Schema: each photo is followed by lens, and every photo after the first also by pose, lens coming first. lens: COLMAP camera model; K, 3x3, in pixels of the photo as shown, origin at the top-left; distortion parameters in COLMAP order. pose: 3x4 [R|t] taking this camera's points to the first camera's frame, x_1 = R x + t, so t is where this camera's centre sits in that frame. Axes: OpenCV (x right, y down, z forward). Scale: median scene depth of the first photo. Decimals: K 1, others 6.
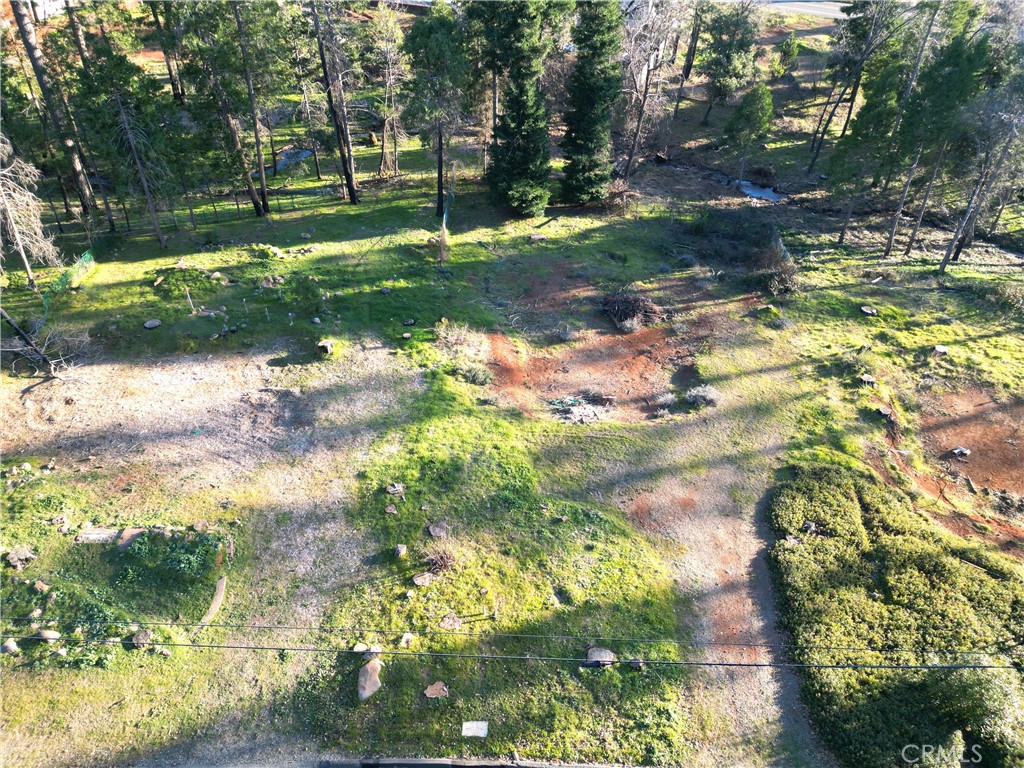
lens RADIAL K [[720.4, 0, 497.9], [0, 720.4, 358.3], [0, 0, 1]] dist [0.058922, -0.044100]
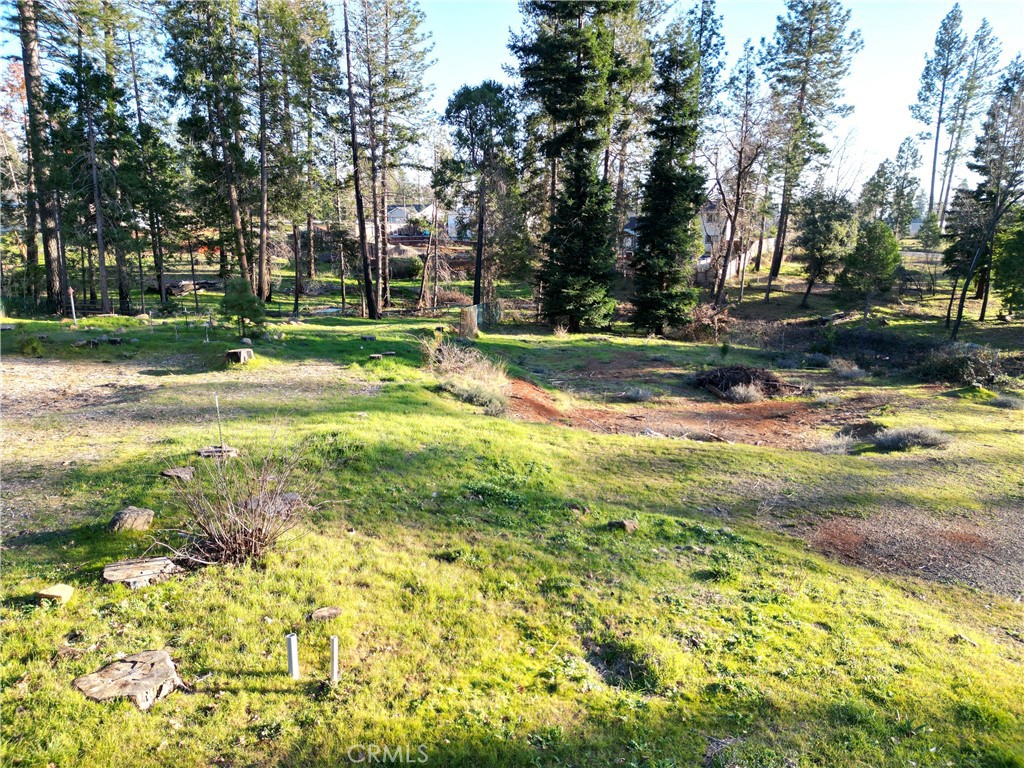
lens RADIAL K [[720.4, 0, 497.9], [0, 720.4, 358.3], [0, 0, 1]] dist [0.058922, -0.044100]
pose [[0.993617, 0.027783, -0.109334, 0.065729], [-0.069895, 0.912369, -0.403357, 0.307863], [0.088547, 0.408425, 0.908487, 0.650098]]
